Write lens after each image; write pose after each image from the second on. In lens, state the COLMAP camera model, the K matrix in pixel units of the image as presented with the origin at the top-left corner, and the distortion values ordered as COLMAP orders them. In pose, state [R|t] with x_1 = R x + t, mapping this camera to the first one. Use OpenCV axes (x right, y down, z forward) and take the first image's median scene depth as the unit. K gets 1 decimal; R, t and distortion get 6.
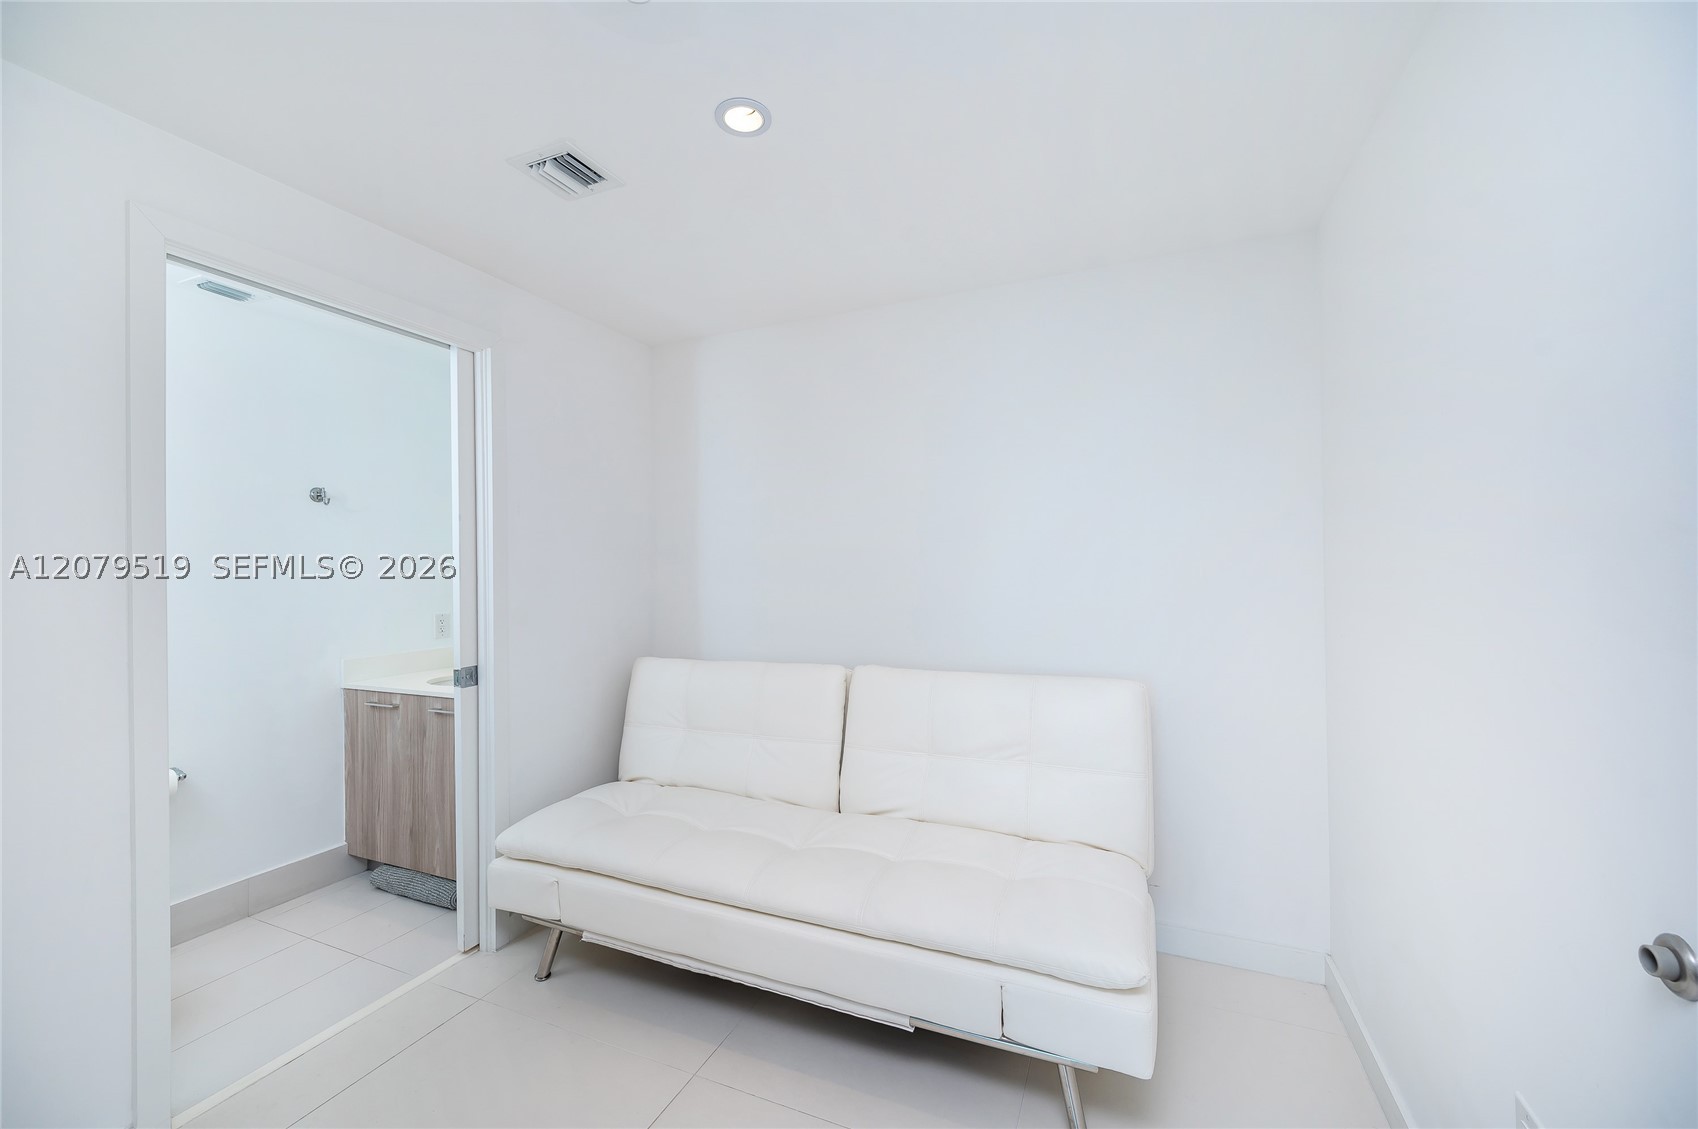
lens RADIAL K [[670.1, 0, 853.7], [0, 670.1, 565.4], [0, 0, 1]] dist [-0.000956, 0.000037]
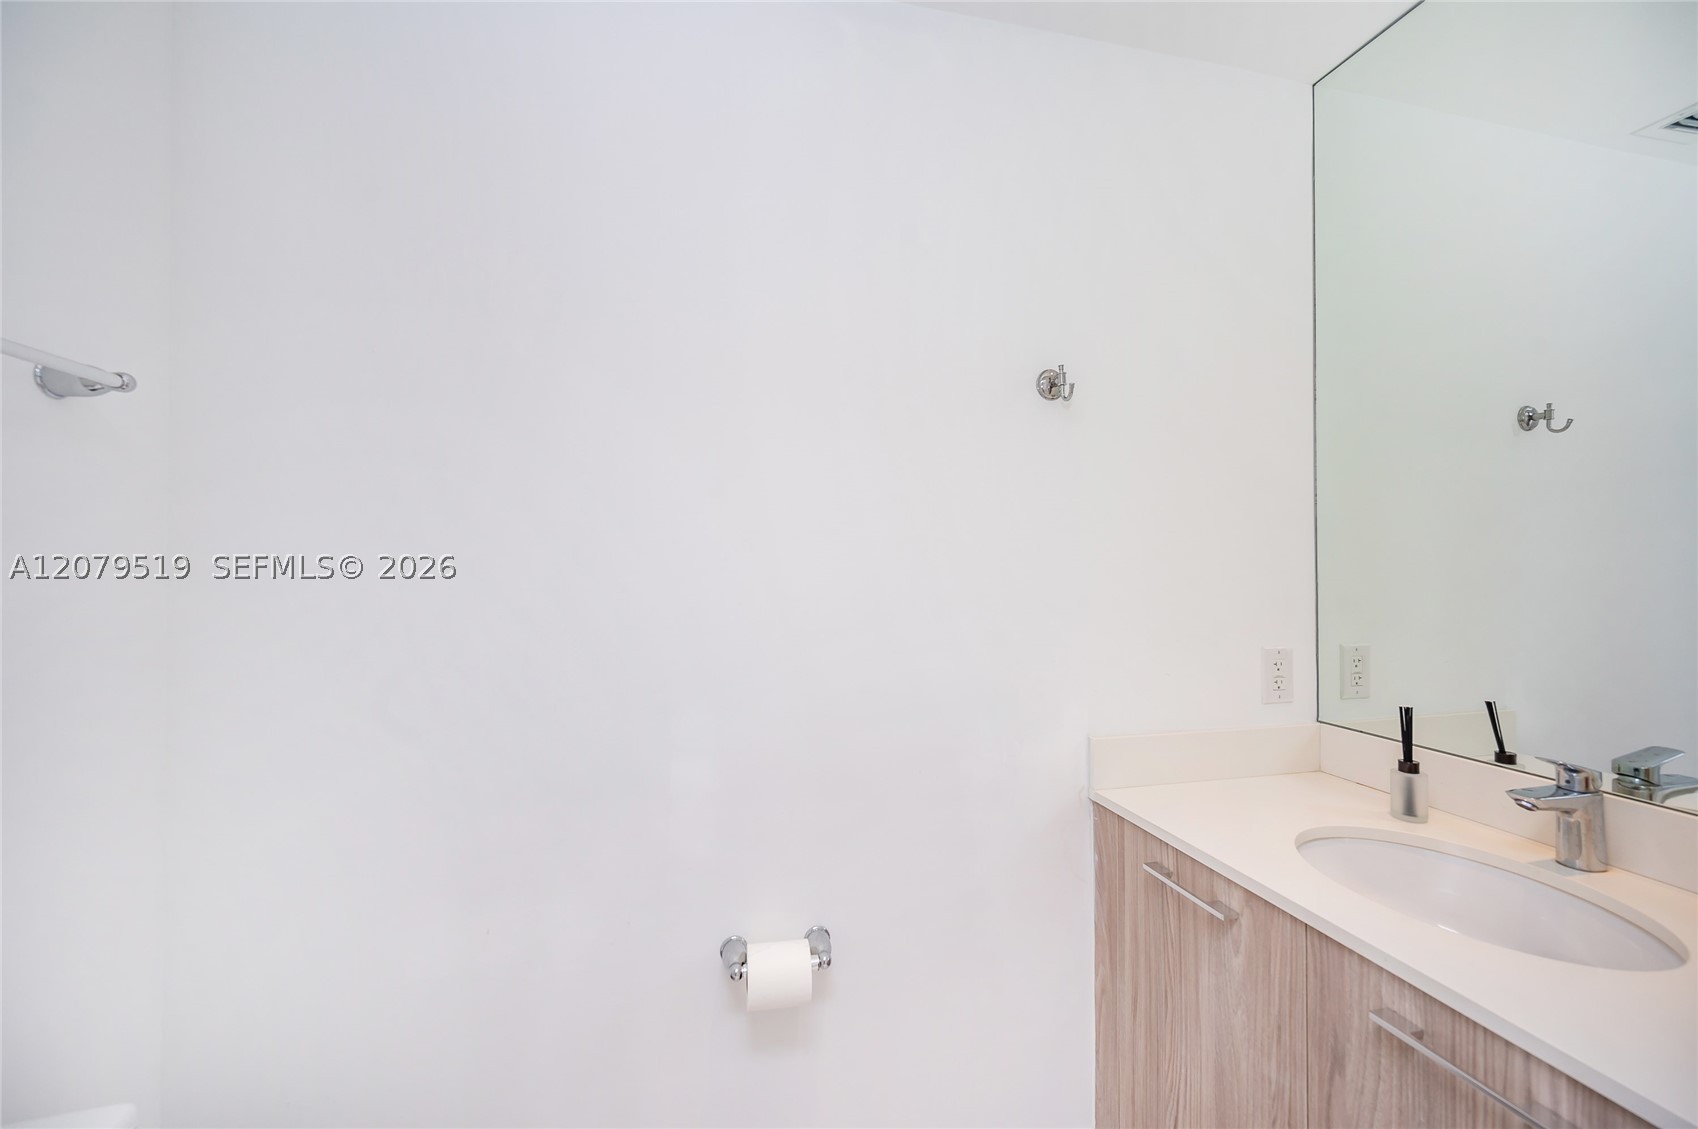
lens RADIAL K [[670.1, 0, 853.7], [0, 670.1, 565.4], [0, 0, 1]] dist [-0.000956, 0.000037]
pose [[0.605469, 0.010096, -0.795805, -0.494009], [0.001638, 0.999902, 0.013932, 0.012024], [0.795867, -0.009739, 0.605393, 0.587488]]
